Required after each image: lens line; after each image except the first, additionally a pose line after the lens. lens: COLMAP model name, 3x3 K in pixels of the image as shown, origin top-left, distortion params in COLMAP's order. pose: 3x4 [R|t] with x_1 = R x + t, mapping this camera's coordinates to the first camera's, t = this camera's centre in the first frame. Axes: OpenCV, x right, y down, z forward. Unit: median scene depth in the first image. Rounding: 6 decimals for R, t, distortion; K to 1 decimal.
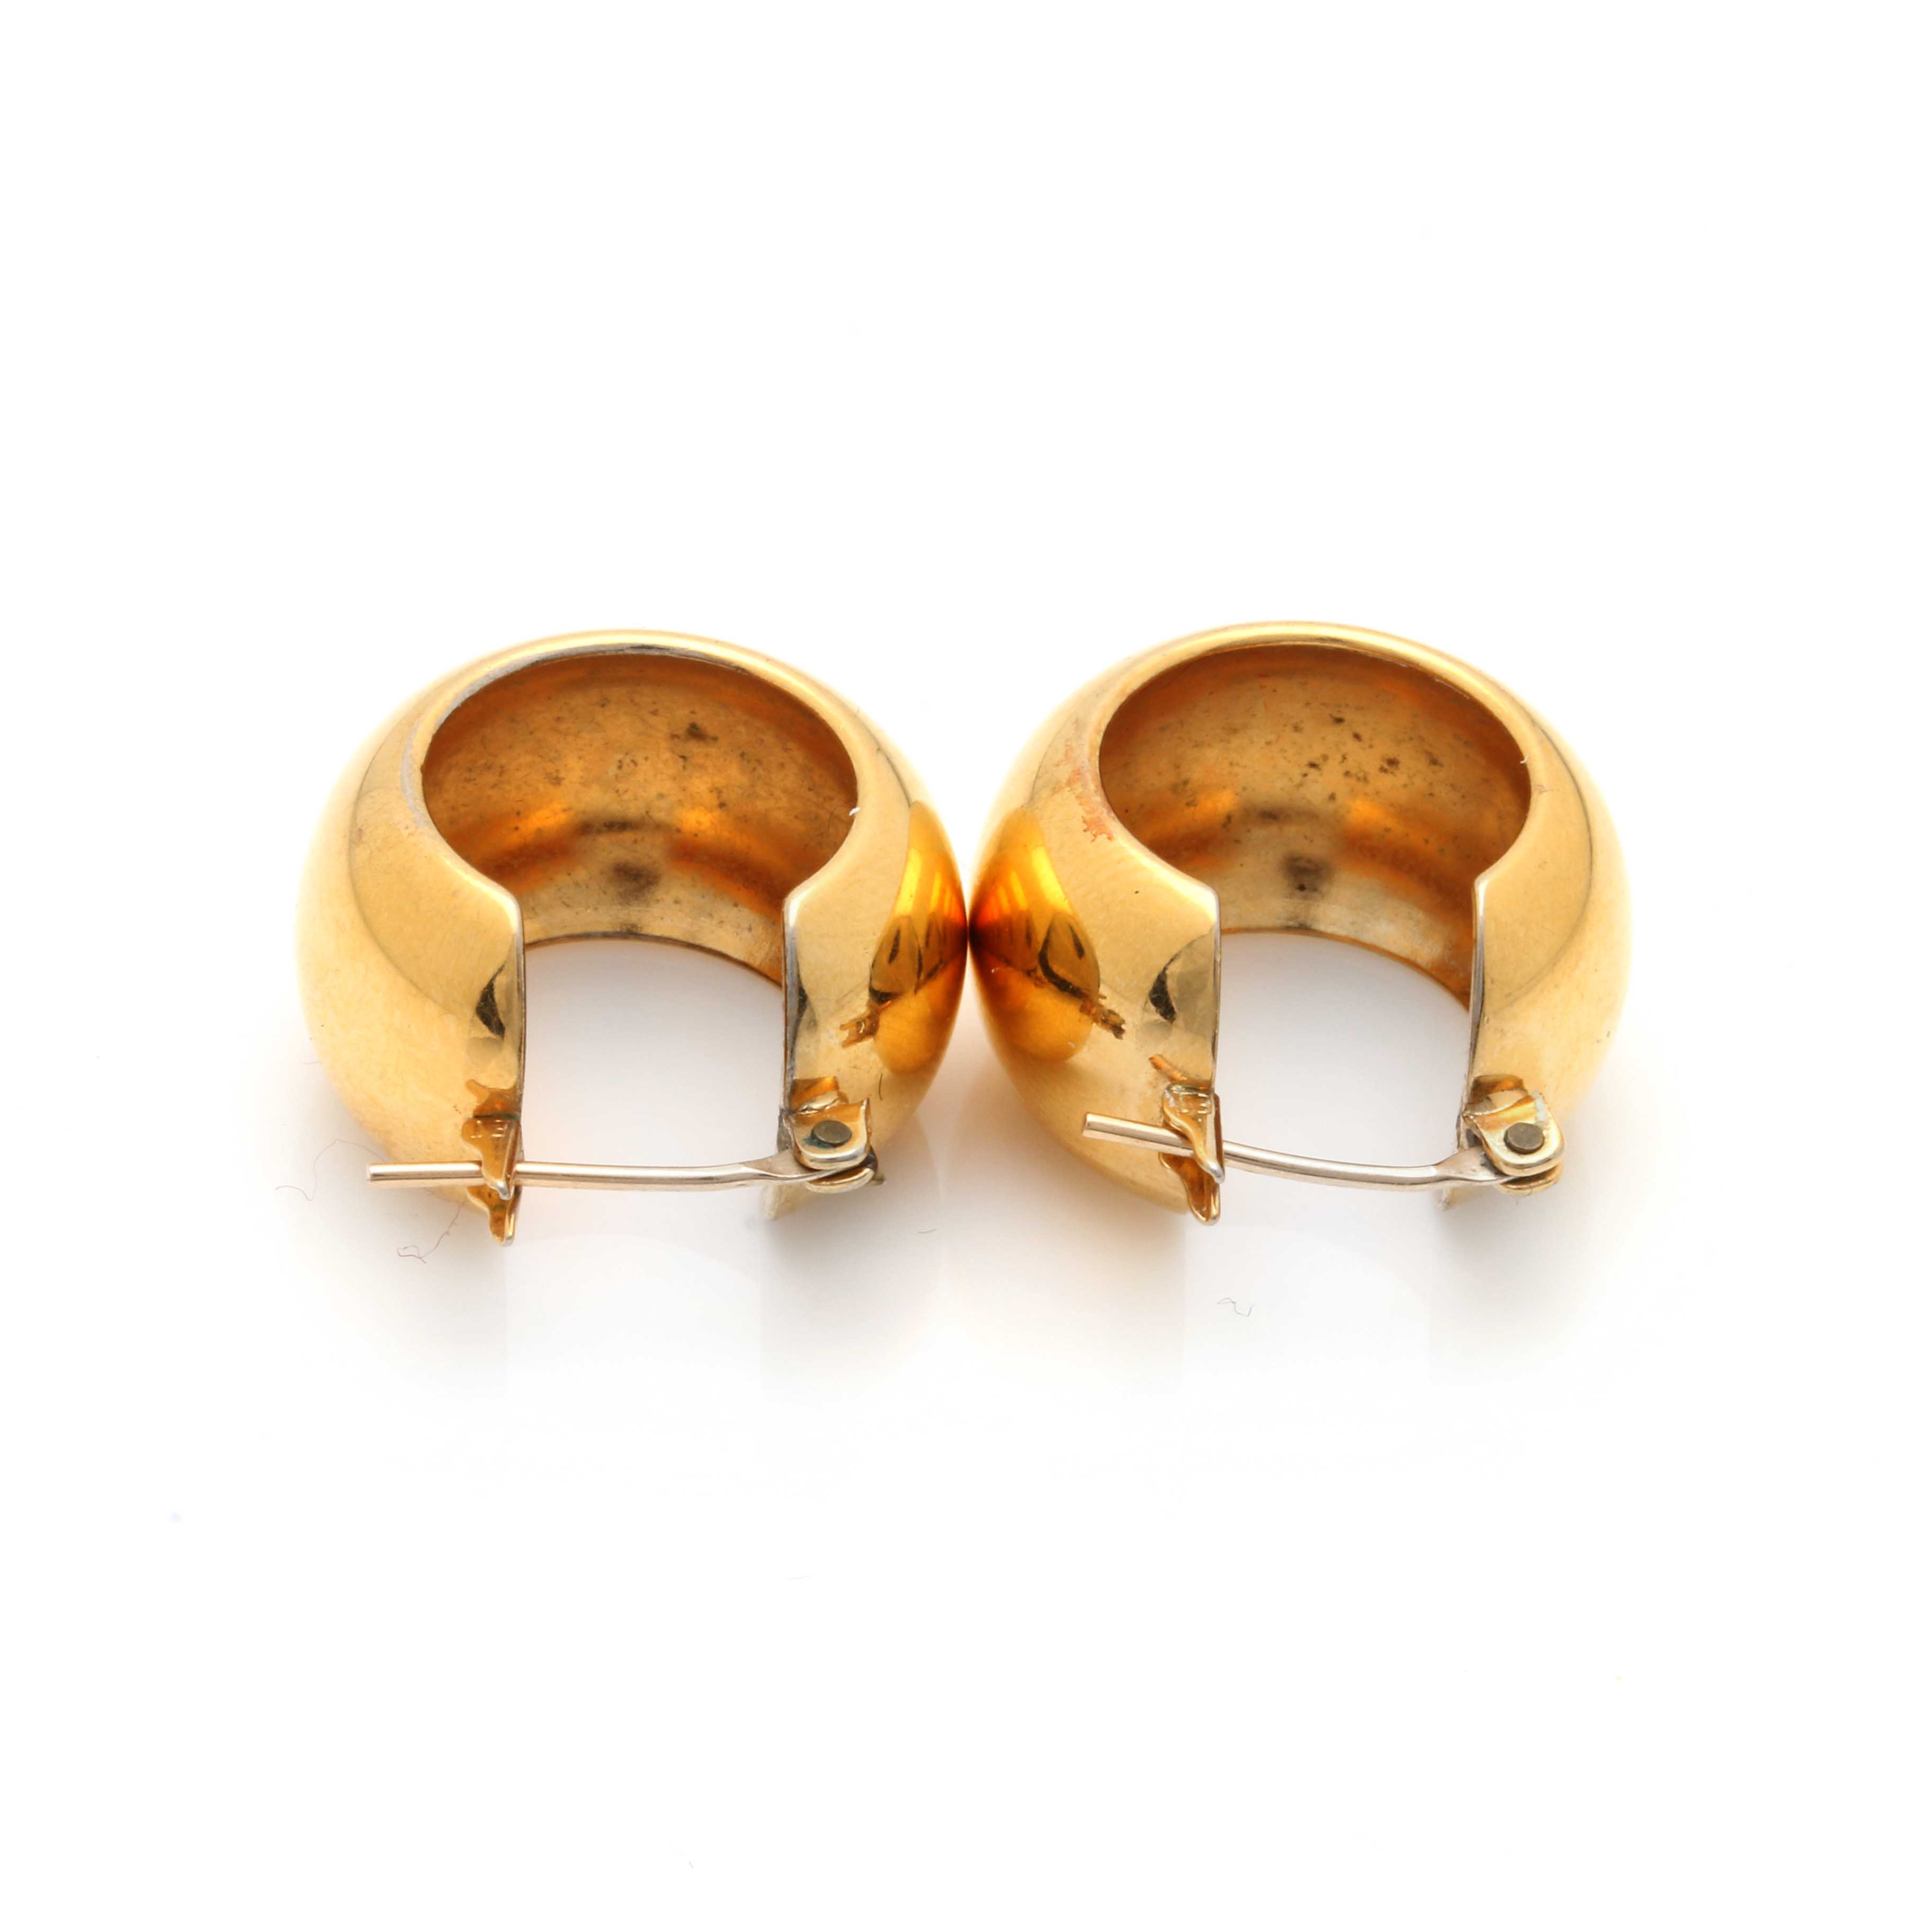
lens RADIAL K [[12435.8, 0, 965.7], [0, 12435.8, 966.3], [0, 0, 1]] dist [-0.064093, 0.000000]
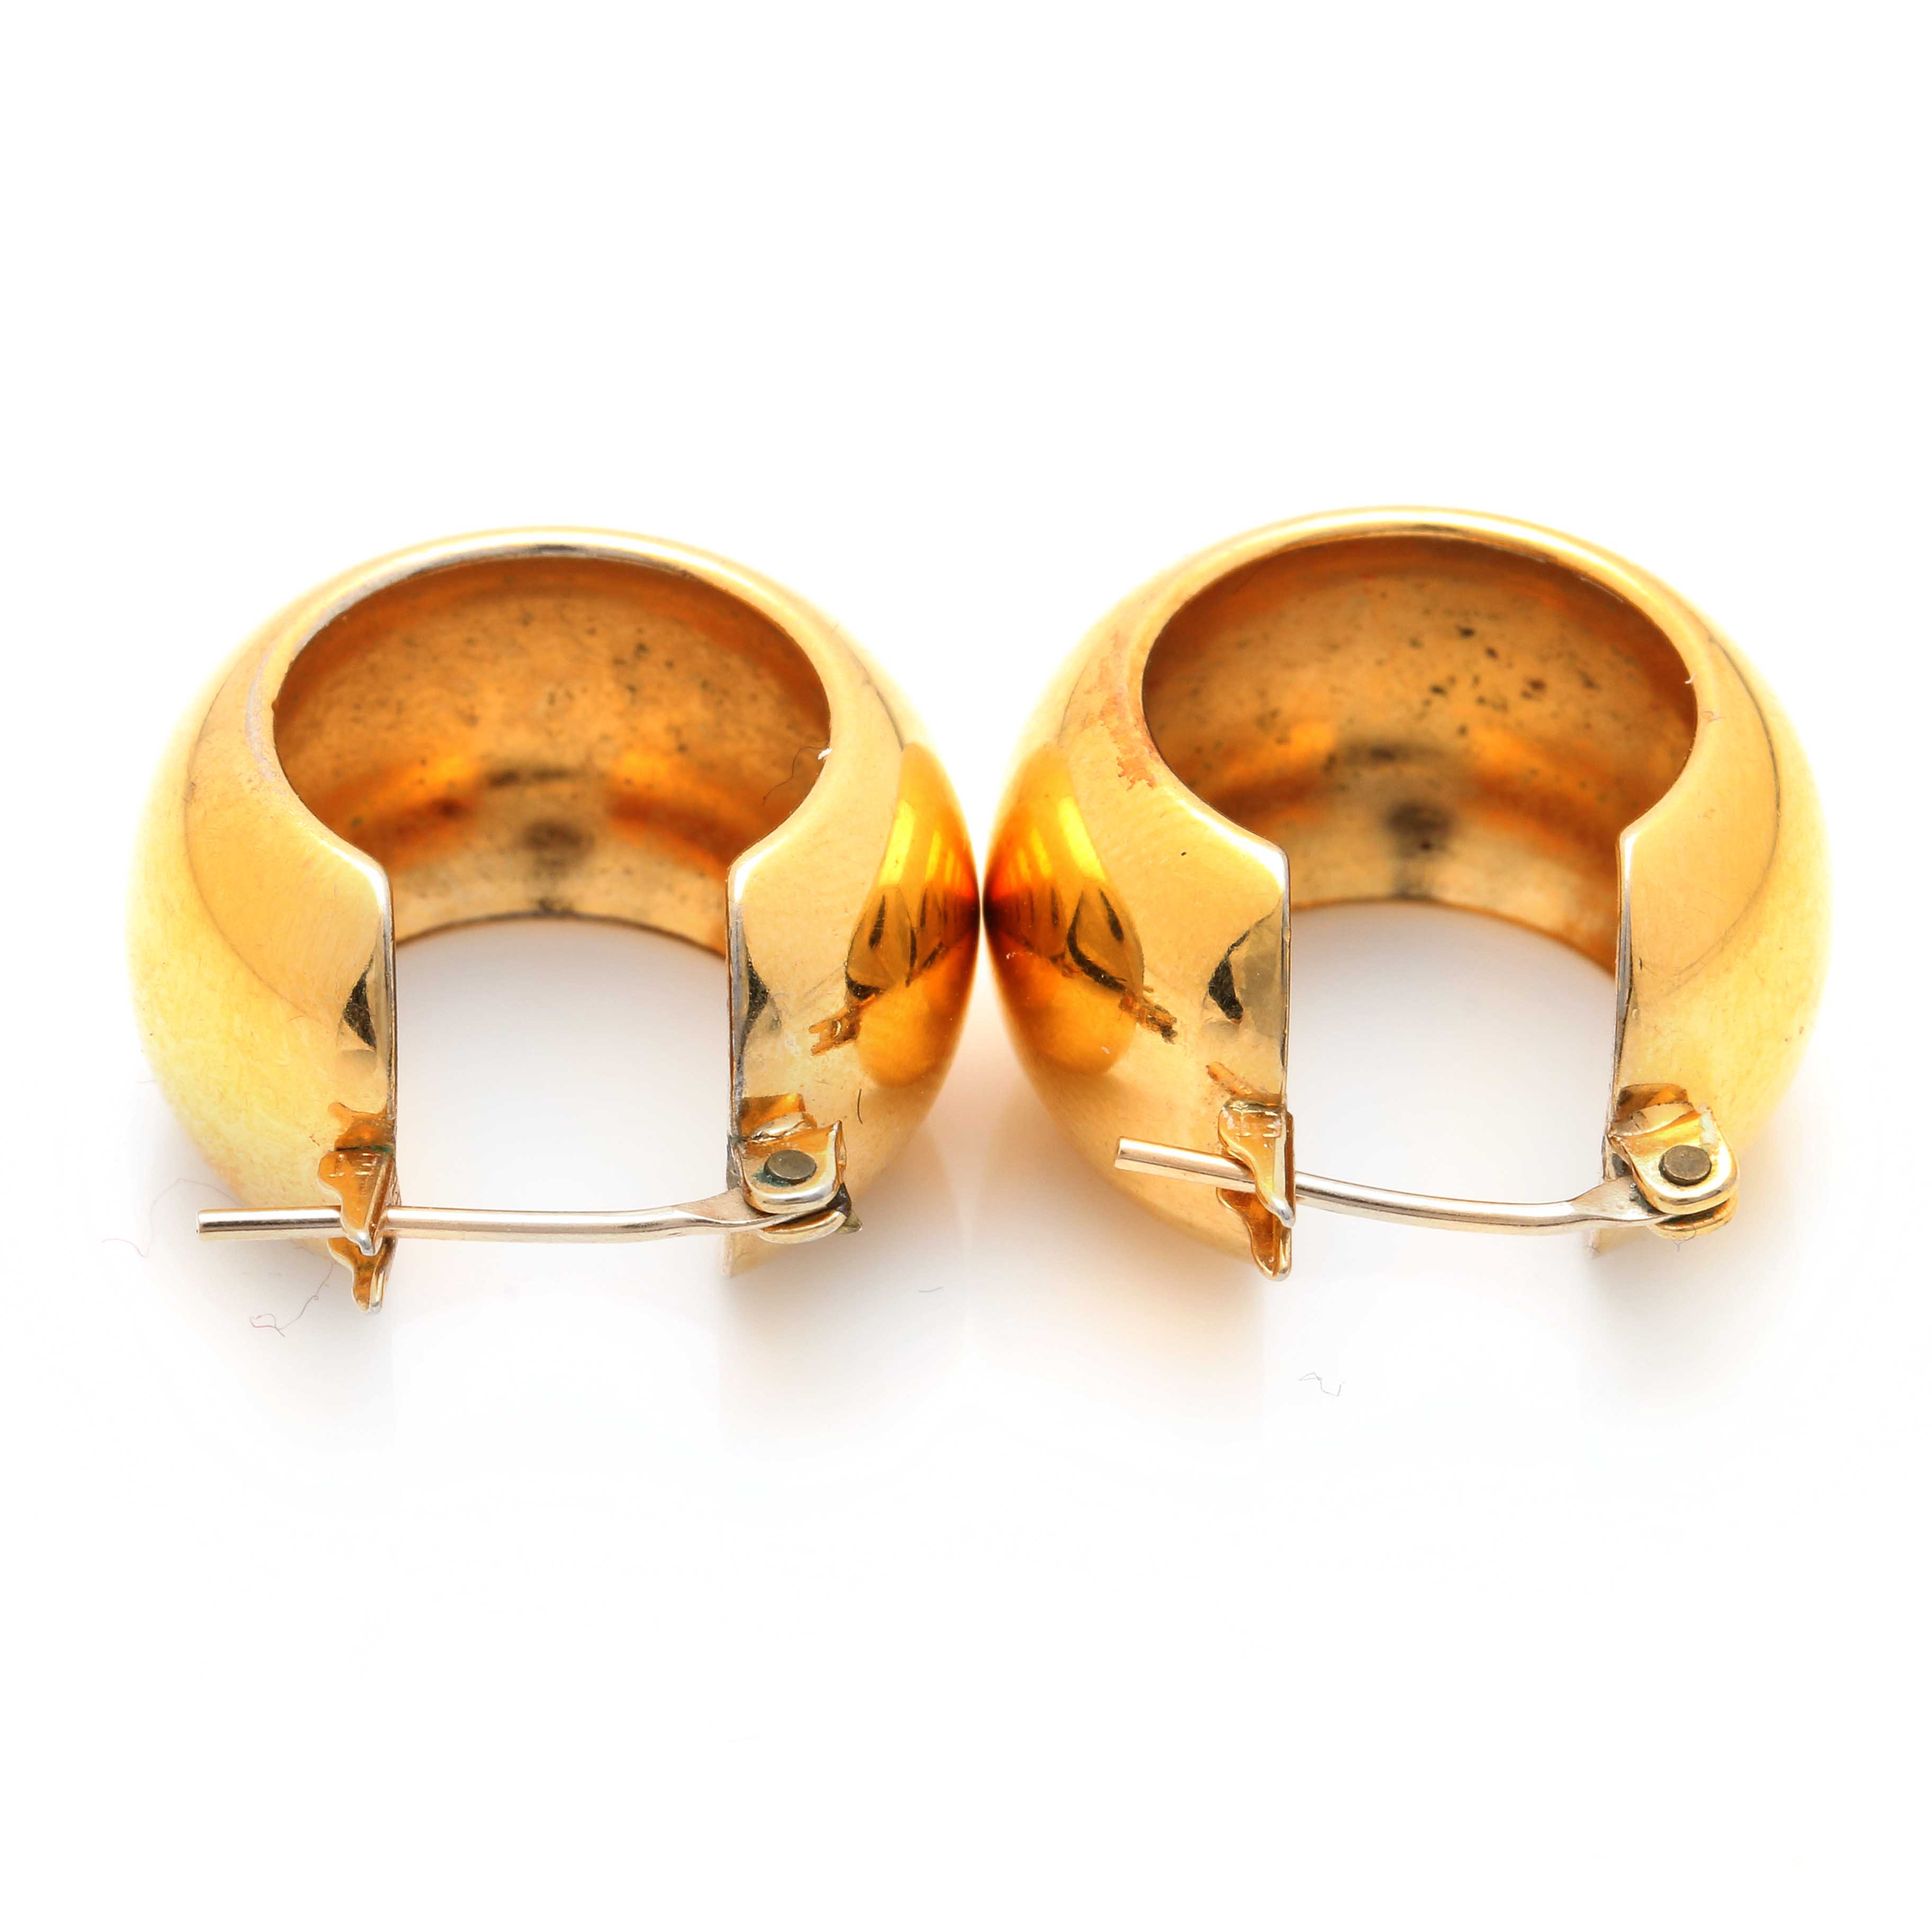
lens RADIAL K [[12435.8, 0, 966.3], [0, 12435.8, 965.6], [0, 0, 1]] dist [-0.064093, 0.000000]
pose [[0.997574, -0.009207, -0.069009, 0.053542], [0.009356, 0.999955, 0.001838, -0.000511], [0.068989, -0.002479, 0.997614, 0.220116]]
